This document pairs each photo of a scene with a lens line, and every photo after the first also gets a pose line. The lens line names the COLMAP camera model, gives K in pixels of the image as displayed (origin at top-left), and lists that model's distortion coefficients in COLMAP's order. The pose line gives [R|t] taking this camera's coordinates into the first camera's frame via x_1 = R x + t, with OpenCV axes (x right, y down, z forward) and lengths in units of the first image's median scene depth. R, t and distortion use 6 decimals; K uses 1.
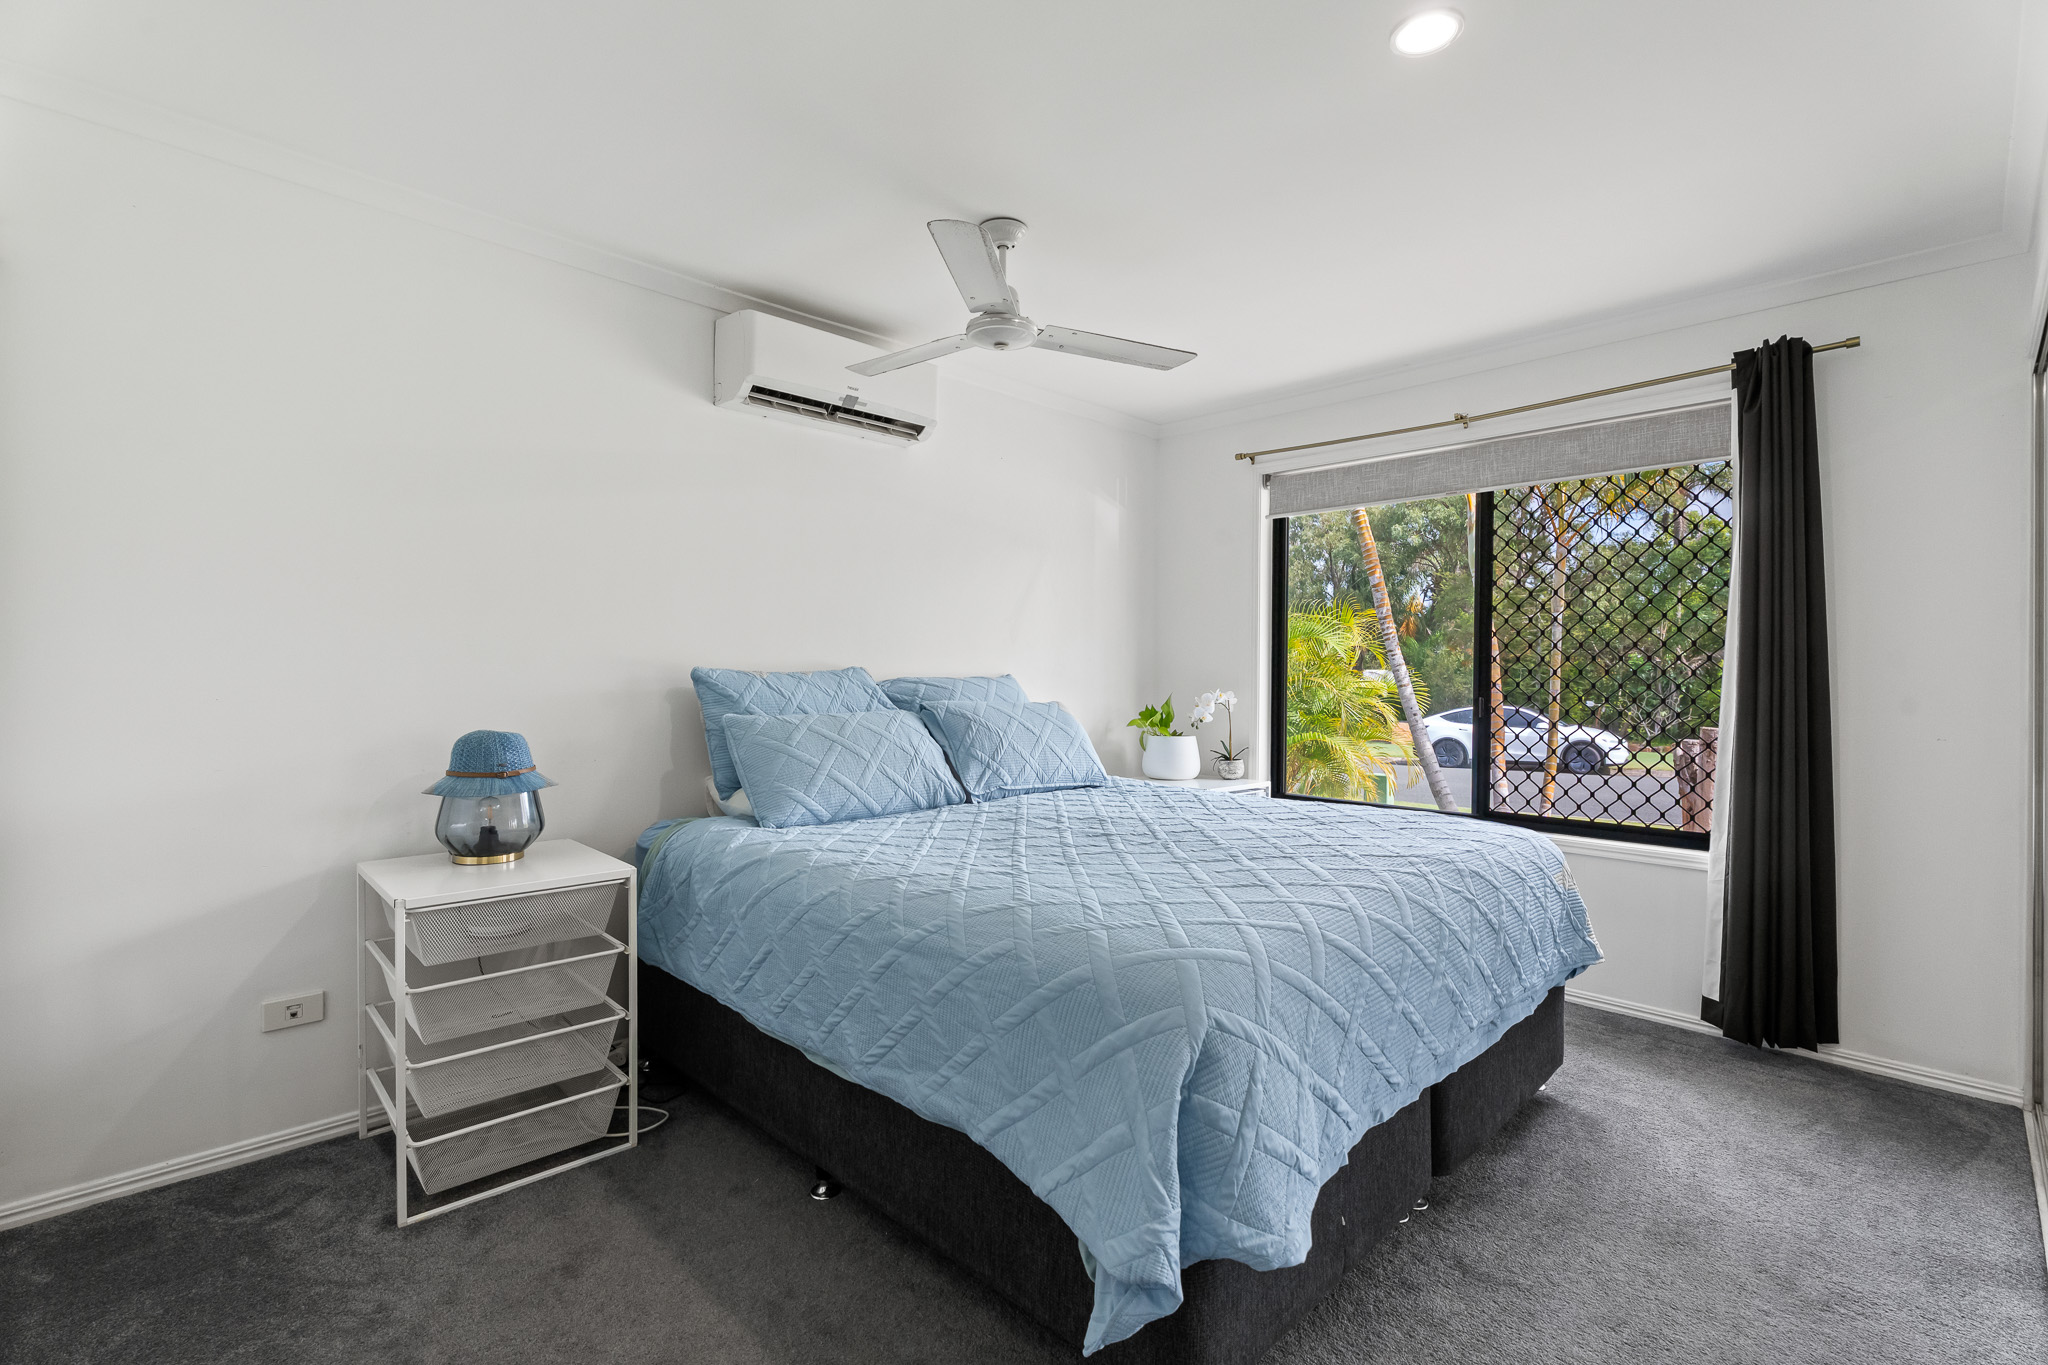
lens RADIAL K [[918.4, 0, 1024.0], [0, 918.4, 682.5], [0, 0, 1]] dist [0.001603, -0.000403]
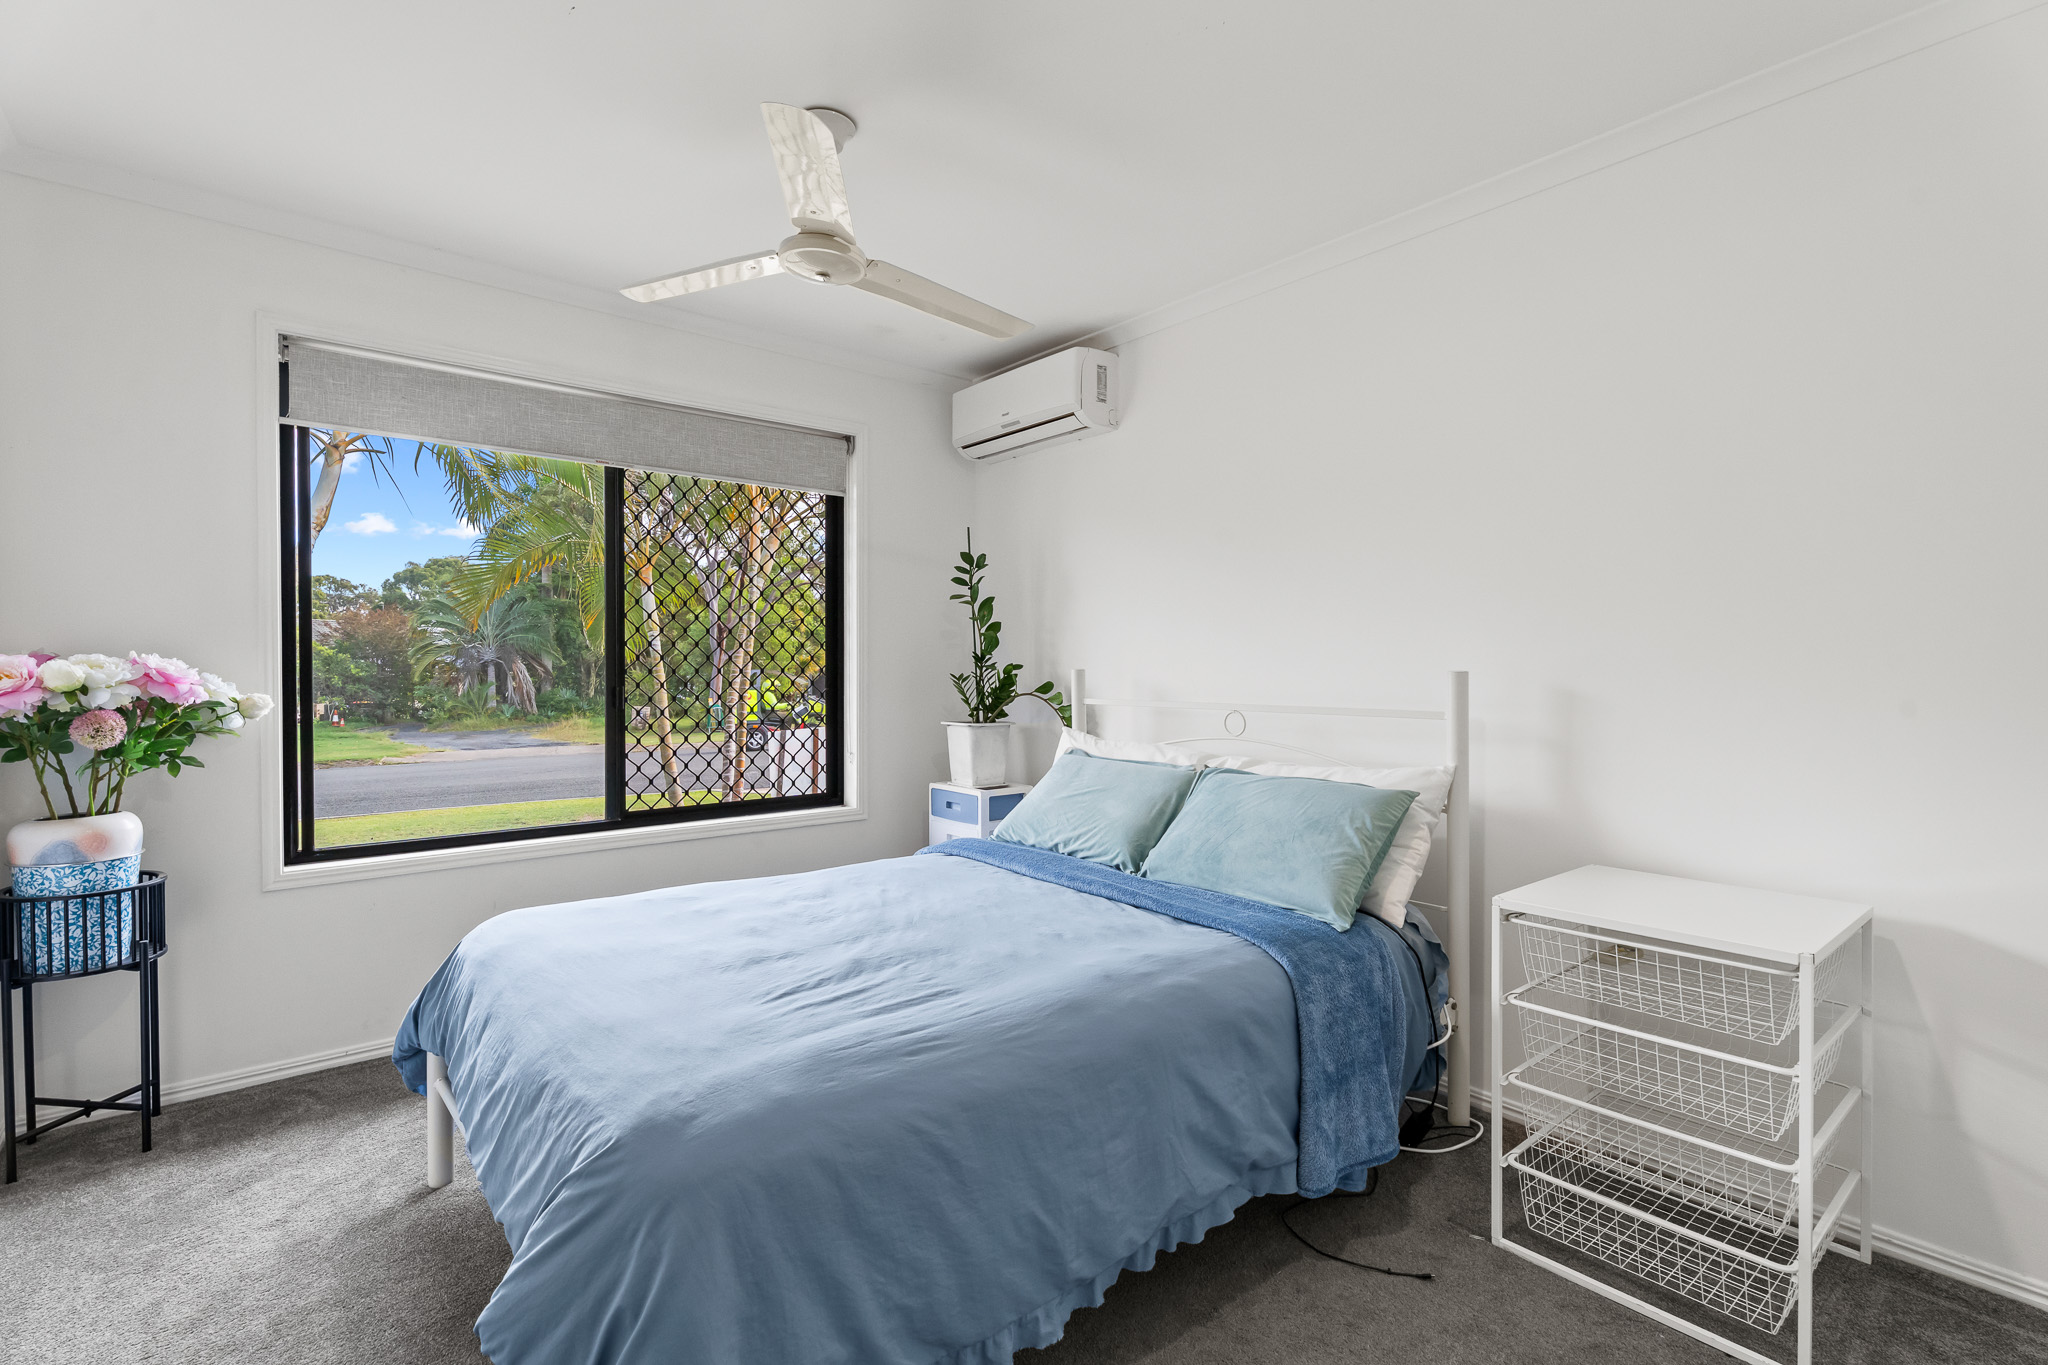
lens RADIAL K [[918.4, 0, 1024.0], [0, 918.4, 682.5], [0, 0, 1]] dist [0.001603, -0.000403]
pose [[0.057190, -0.021657, 0.998128, -0.406120], [0.016492, 0.999649, 0.020745, -0.004671], [-0.998227, 0.015275, 0.057527, 0.543761]]
